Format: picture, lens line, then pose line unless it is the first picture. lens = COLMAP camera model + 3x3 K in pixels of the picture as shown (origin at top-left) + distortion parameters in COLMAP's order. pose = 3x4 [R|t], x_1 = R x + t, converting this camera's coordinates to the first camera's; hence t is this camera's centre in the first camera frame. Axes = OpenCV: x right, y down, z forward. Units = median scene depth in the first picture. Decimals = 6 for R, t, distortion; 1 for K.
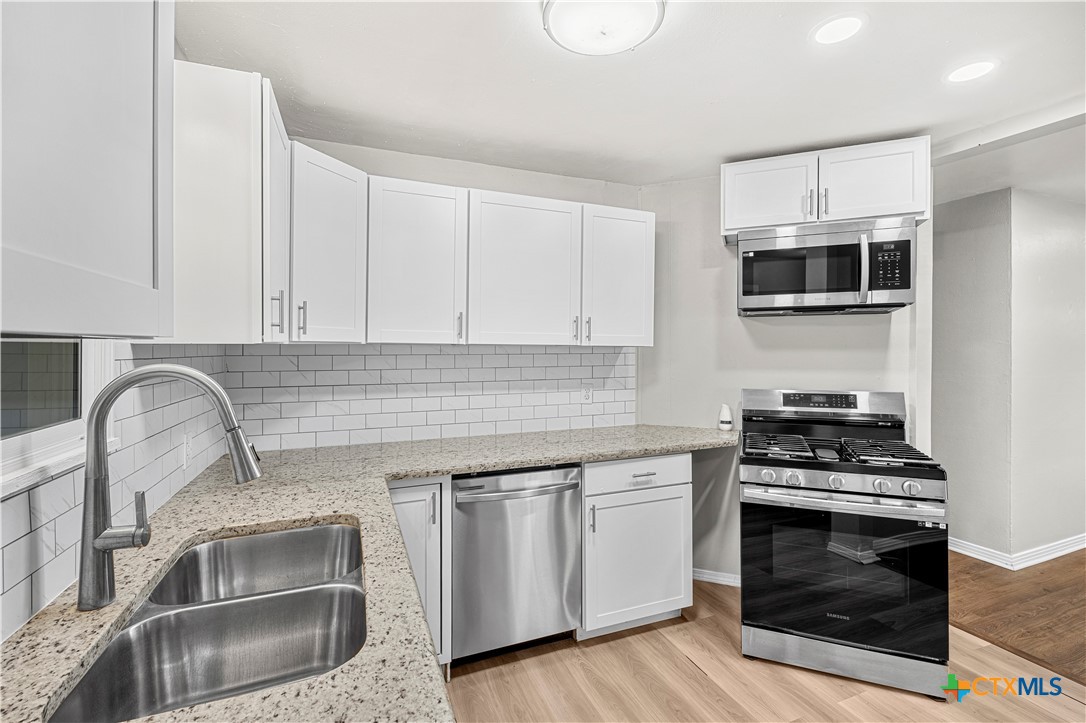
lens RADIAL K [[489.9, 0, 547.5], [0, 489.9, 348.5], [0, 0, 1]] dist [0.000845, -0.000657]
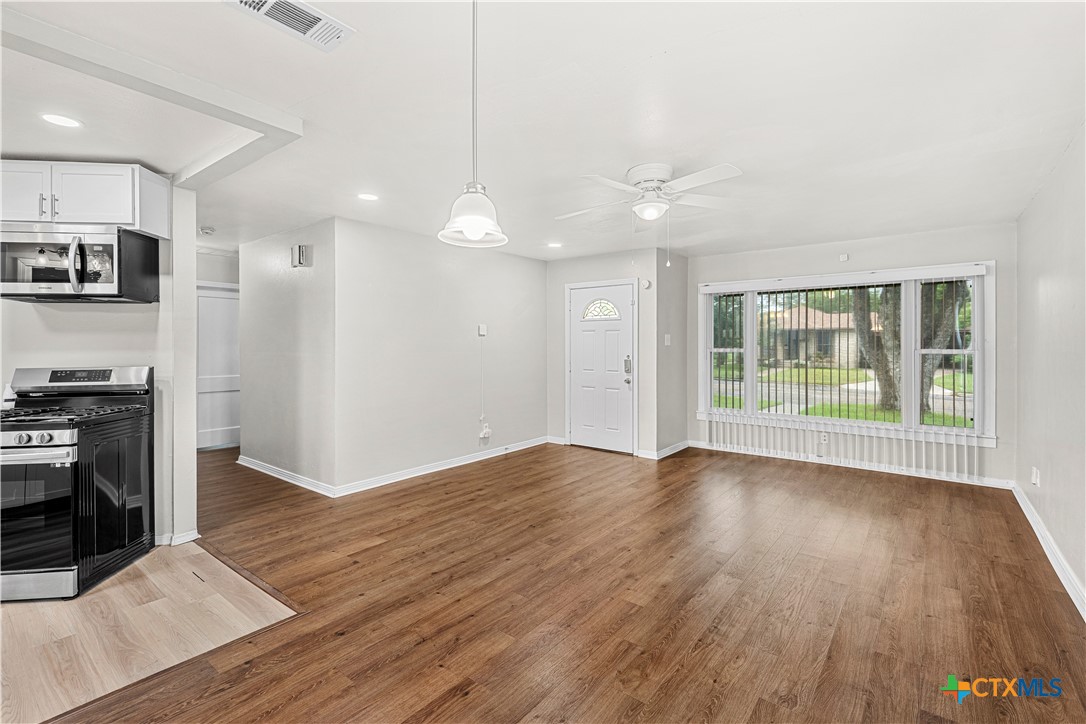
lens RADIAL K [[489.2, 0, 543.9], [0, 489.2, 343.6], [0, 0, 1]] dist [0.000424, -0.000491]
pose [[0.869373, -0.000129, 0.494156, 1.030769], [0.000542, 1.000000, -0.000693, 0.033650], [-0.494156, 0.000870, 0.869373, -0.617135]]
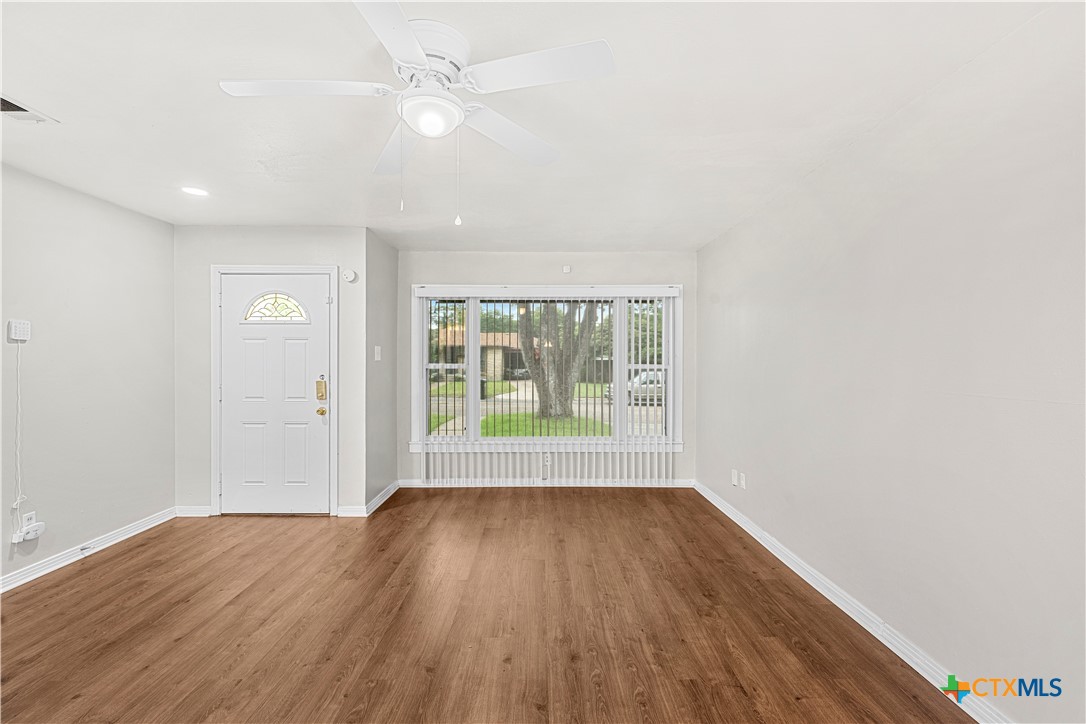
lens RADIAL K [[483.7, 0, 543.0], [0, 483.7, 359.9], [0, 0, 1]] dist [0.002342, -0.001332]
pose [[0.371797, -0.000485, 0.928314, 1.320547], [-0.000949, 0.999999, 0.000902, 0.036240], [-0.928314, -0.001216, 0.371796, -0.042077]]
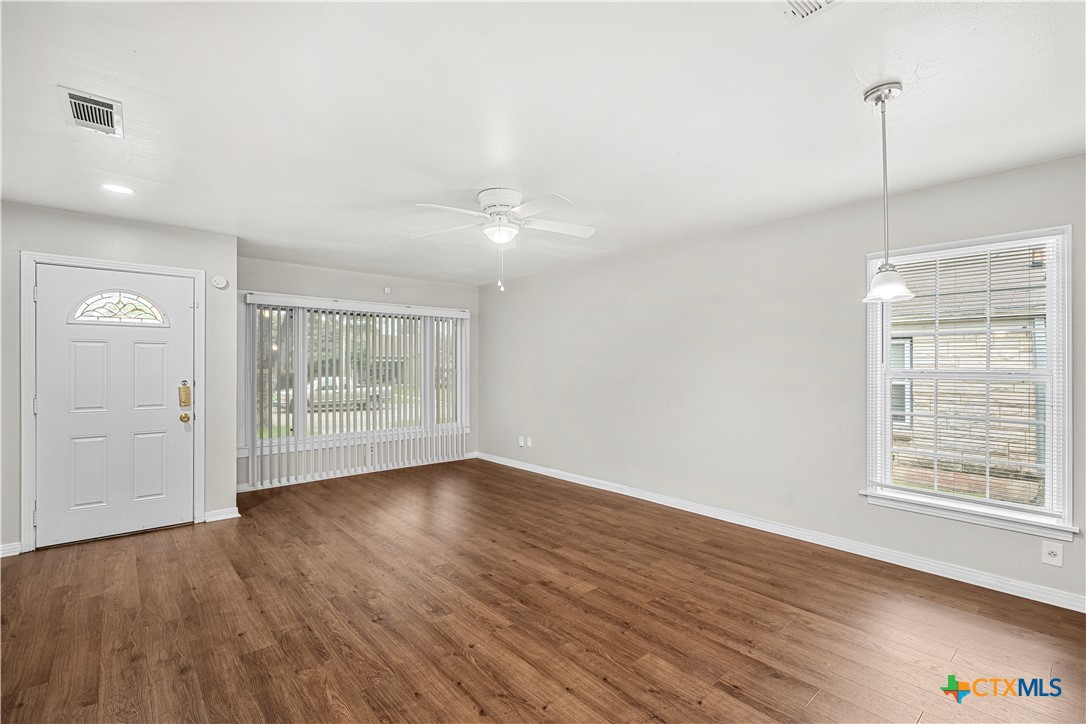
lens RADIAL K [[486.2, 0, 543.6], [0, 486.2, 361.2], [0, 0, 1]] dist [0.000886, -0.000753]
pose [[-0.323582, 0.007500, 0.946170, 0.622618], [0.000051, 0.999969, -0.007909, 0.038603], [-0.946200, -0.002511, -0.323573, 0.701826]]
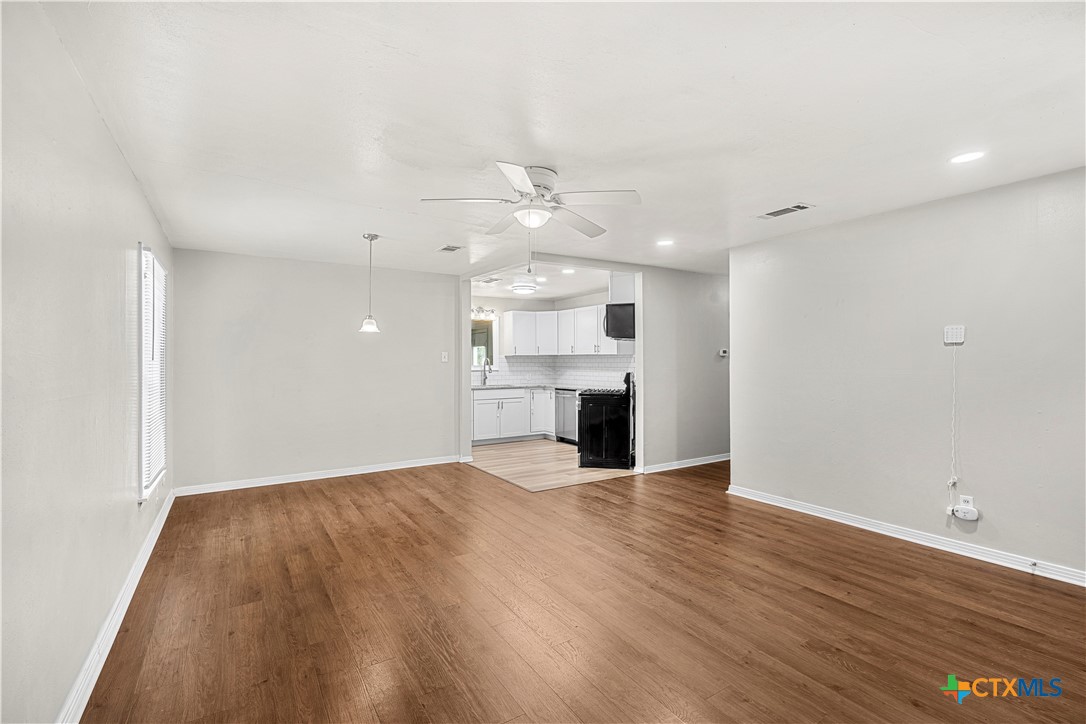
lens RADIAL K [[487.9, 0, 545.1], [0, 487.9, 354.4], [0, 0, 1]] dist [0.002747, -0.001431]
pose [[0.180159, -0.016111, -0.983505, 3.139404], [0.002661, 0.999870, -0.015892, 0.041883], [0.983634, 0.000246, 0.180179, 0.188951]]
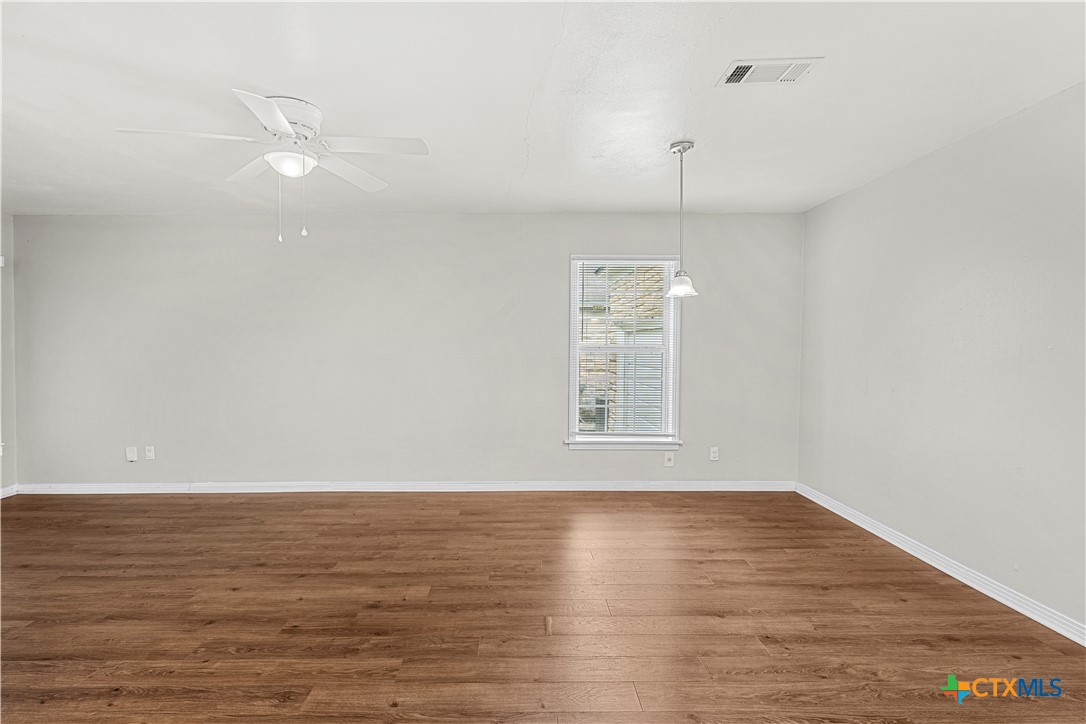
lens RADIAL K [[503.7, 0, 522.4], [0, 503.7, 349.1], [0, 0, 1]] dist [0.011803, -0.010010]
pose [[-0.926869, -0.003730, 0.375368, 1.111010], [0.000539, 0.999936, 0.011267, 0.044549], [-0.375386, 0.010645, -0.926808, 1.153443]]
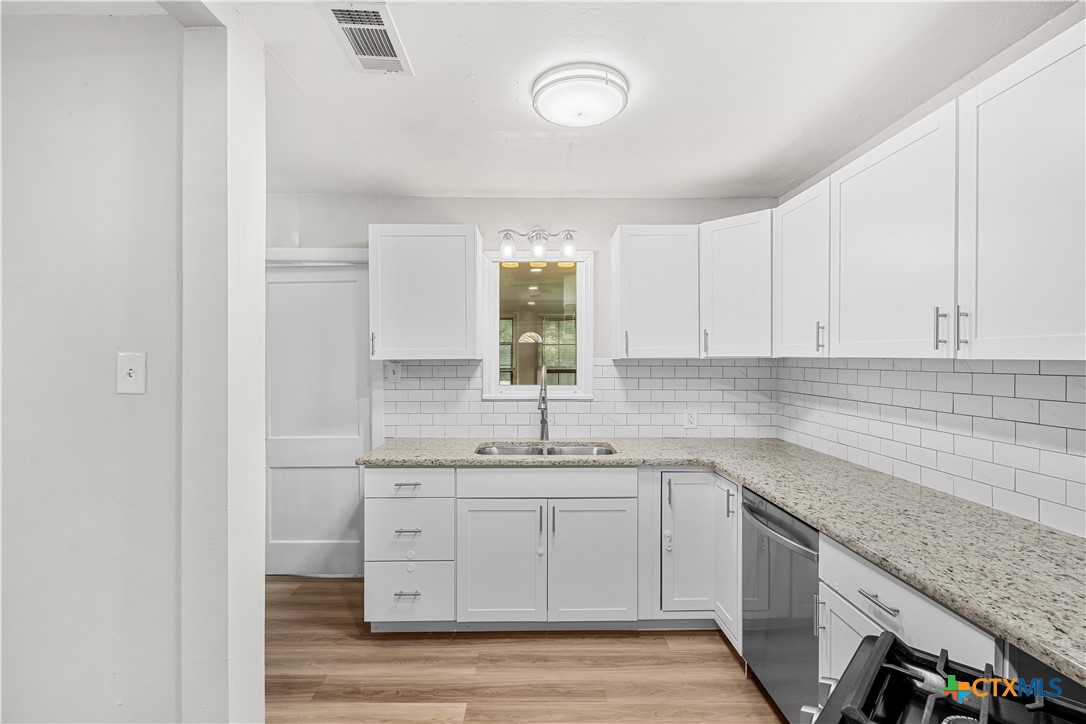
lens RADIAL K [[486.2, 0, 543.6], [0, 486.2, 361.2], [0, 0, 1]] dist [0.000886, -0.000753]
pose [[-0.363376, 0.003507, -0.931636, 0.813171], [-0.001927, 0.999988, 0.004516, -0.005875], [0.931641, 0.003436, -0.363364, 0.845750]]
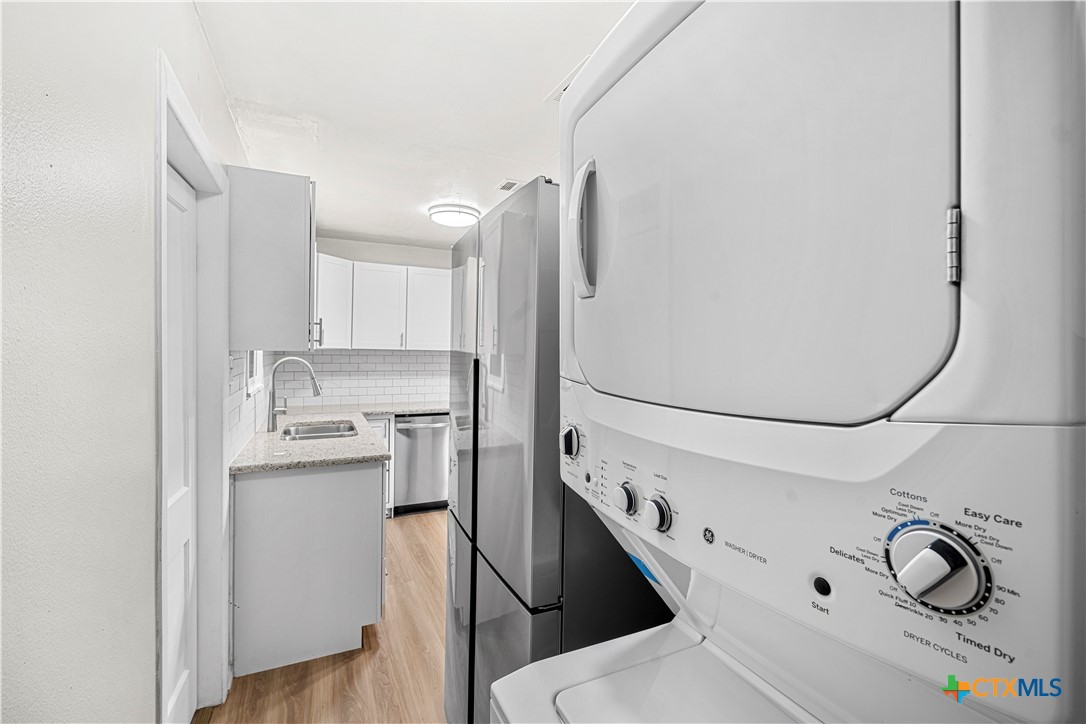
lens RADIAL K [[487.9, 0, 545.1], [0, 487.9, 354.4], [0, 0, 1]] dist [0.002747, -0.001431]
pose [[0.998626, 0.009940, 0.051457, 0.272421], [-0.010237, 0.999932, 0.005514, -0.007253], [-0.051399, -0.006033, 0.998660, -0.891522]]
